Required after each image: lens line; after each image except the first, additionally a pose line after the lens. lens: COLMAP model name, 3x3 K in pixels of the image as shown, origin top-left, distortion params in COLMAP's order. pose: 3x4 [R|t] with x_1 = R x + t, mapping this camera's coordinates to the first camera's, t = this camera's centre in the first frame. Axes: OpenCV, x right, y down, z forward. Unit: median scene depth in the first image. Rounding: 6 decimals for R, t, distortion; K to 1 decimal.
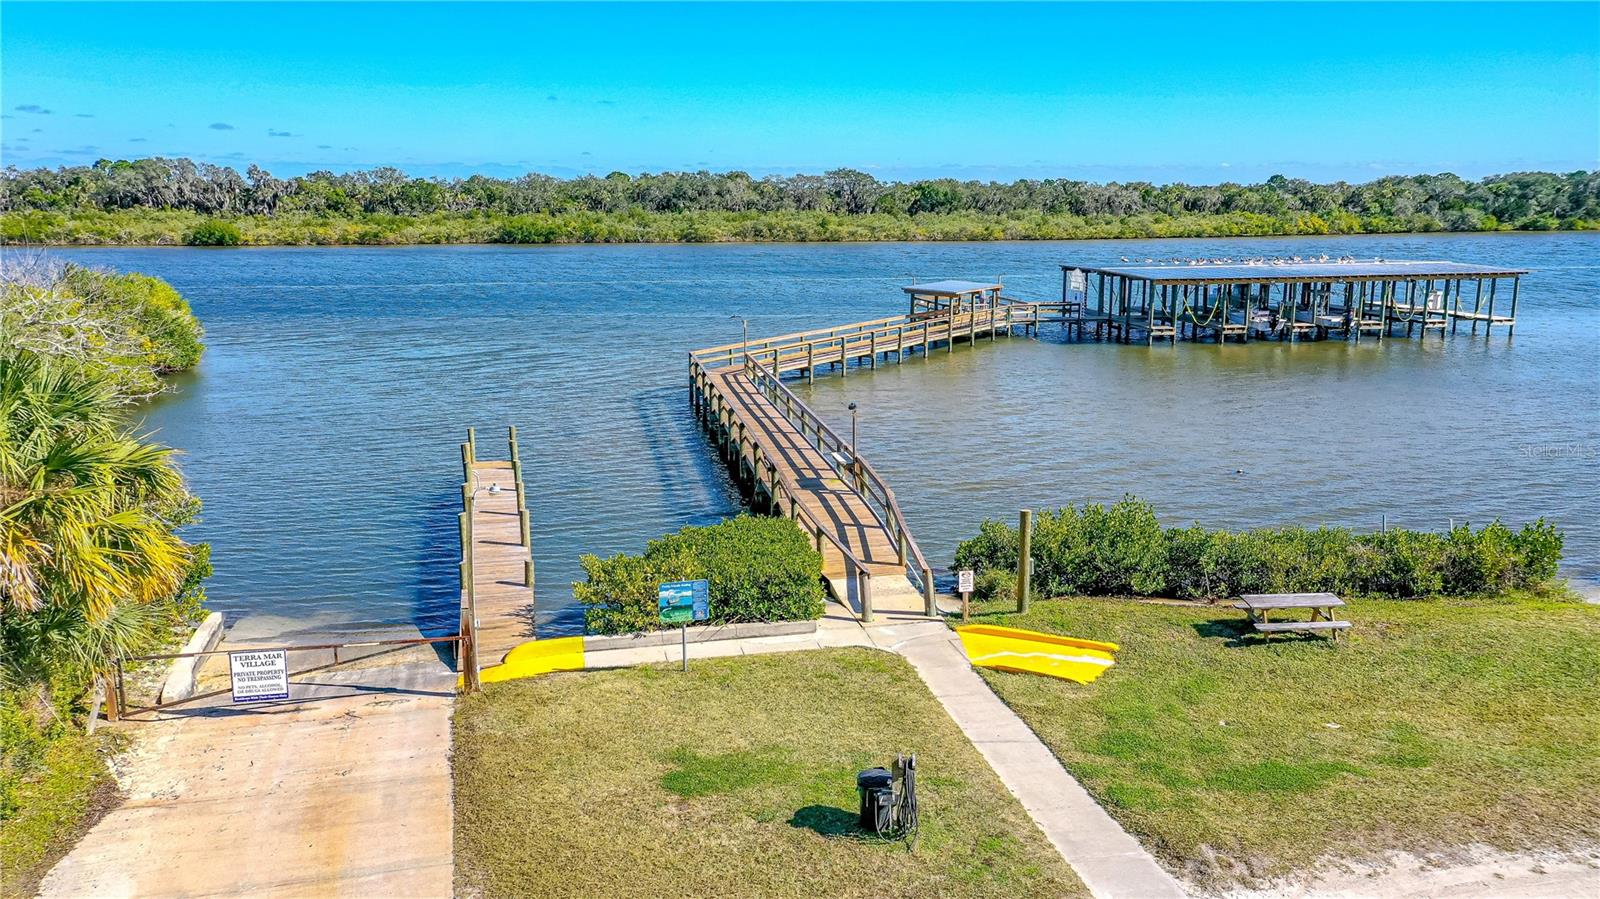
lens RADIAL K [[1269.6, 0, 796.0], [0, 1269.6, 446.0], [0, 0, 1]] dist [0.029868, 0.013078]
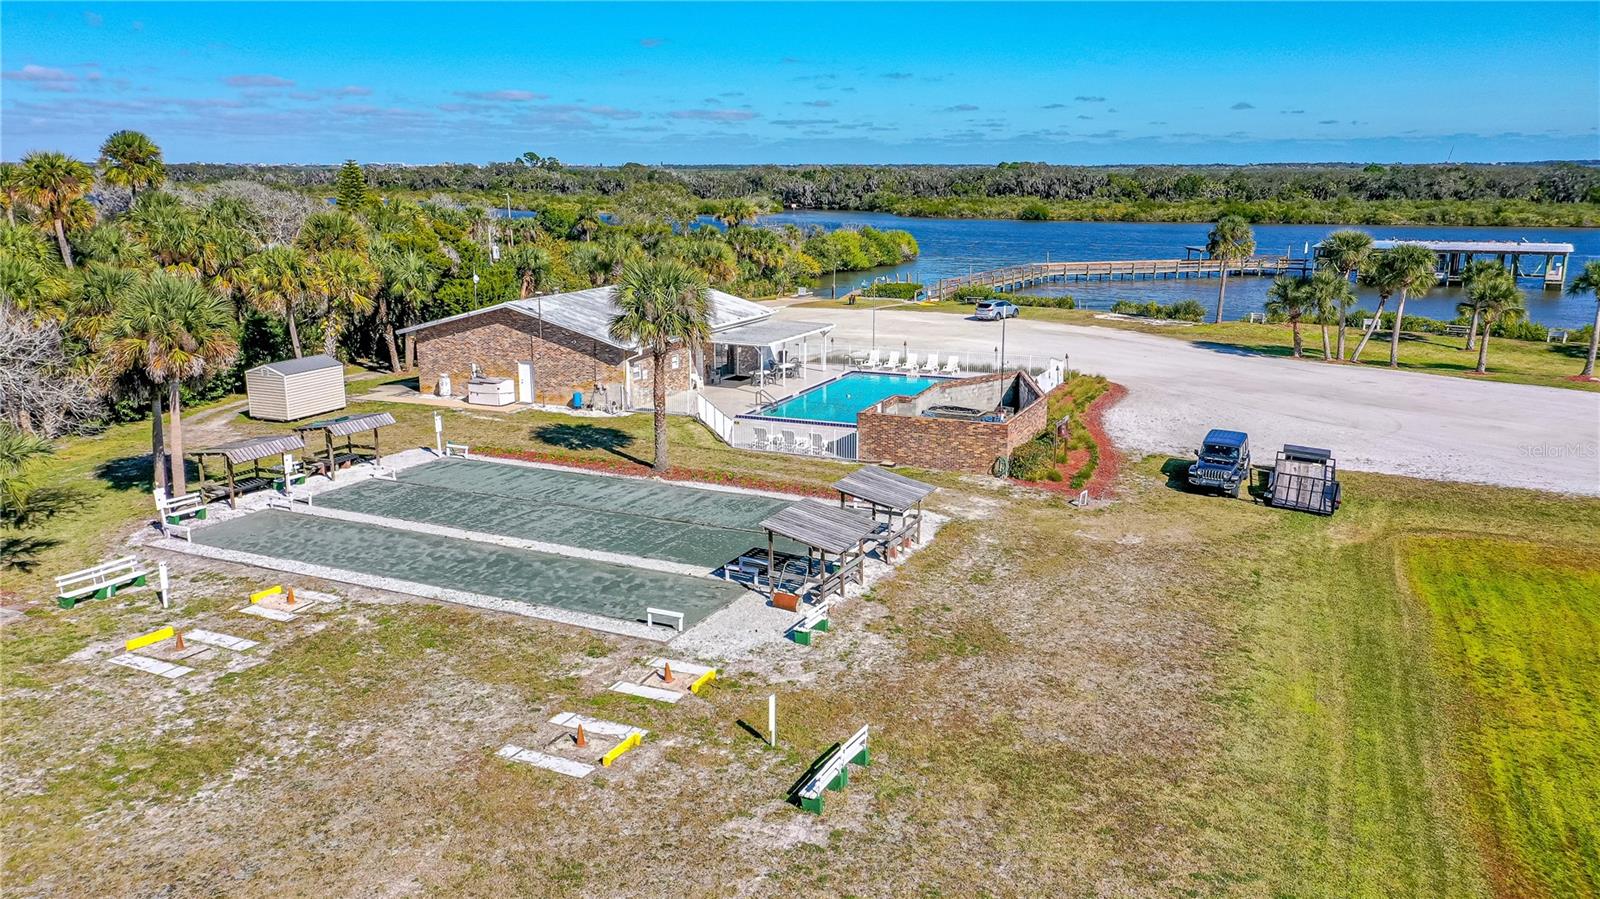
lens RADIAL K [[1269.6, 0, 798.6], [0, 1269.6, 451.1], [0, 0, 1]] dist [0.029868, 0.013078]
pose [[0.752527, 0.142709, -0.642913, 0.332154], [-0.128139, 0.989310, 0.069614, 0.048461], [0.645975, 0.029996, 0.762769, -0.339108]]
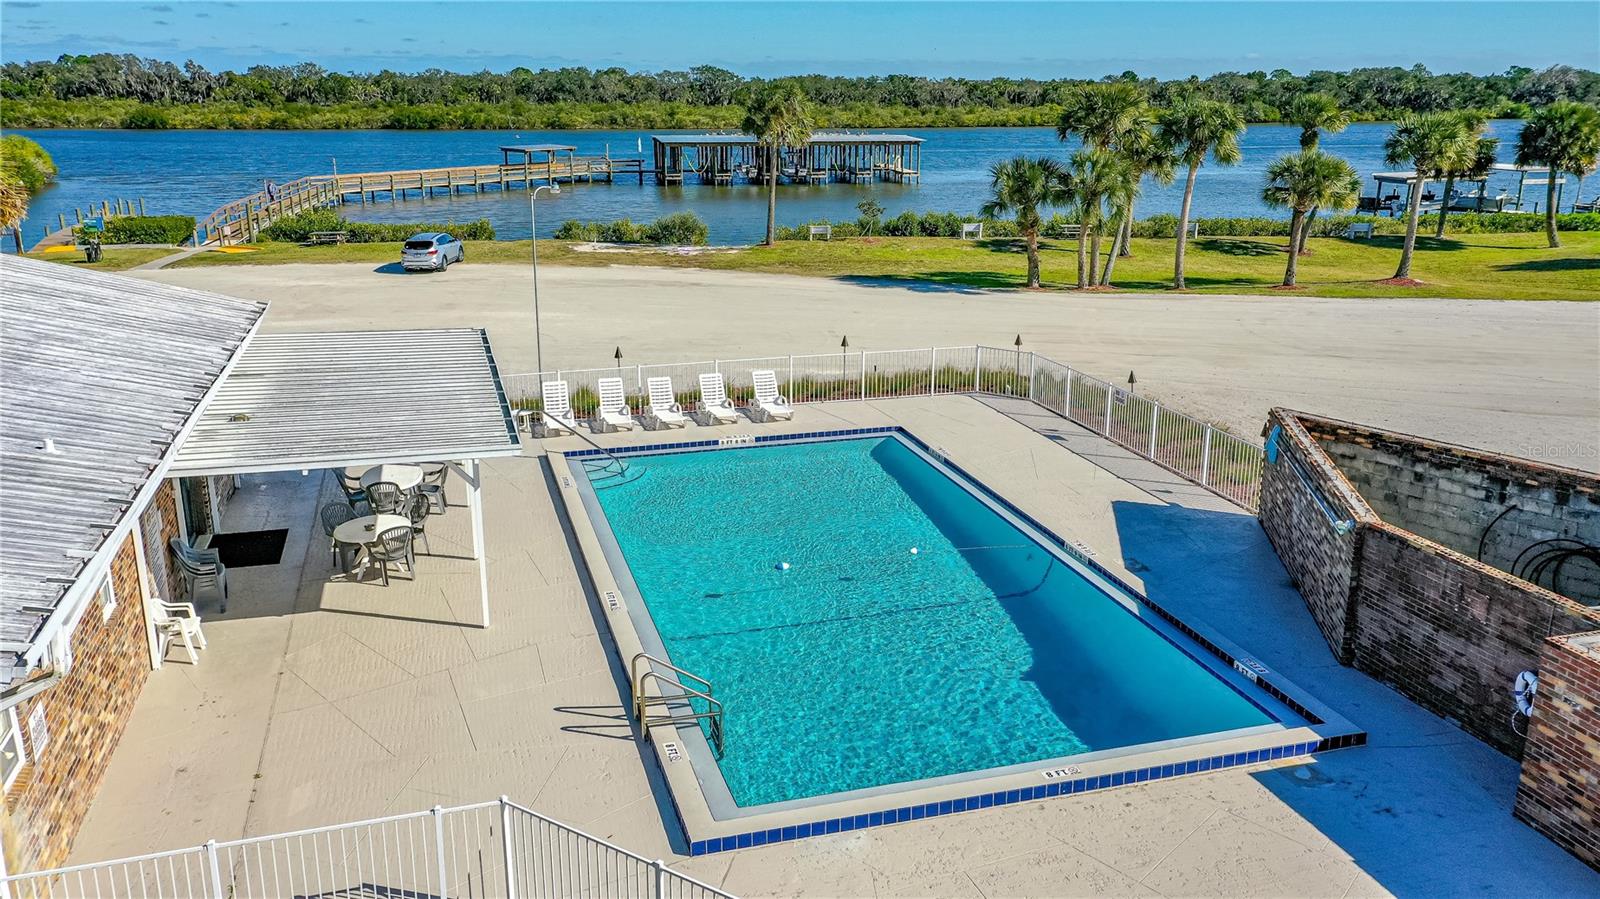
lens RADIAL K [[1269.6, 0, 805.1], [0, 1269.6, 448.8], [0, 0, 1]] dist [0.029868, 0.013078]
pose [[0.999909, 0.004689, -0.012624, 0.159957], [-0.003656, 0.996739, 0.080606, 0.039405], [0.012960, -0.080552, 0.996666, -0.199518]]
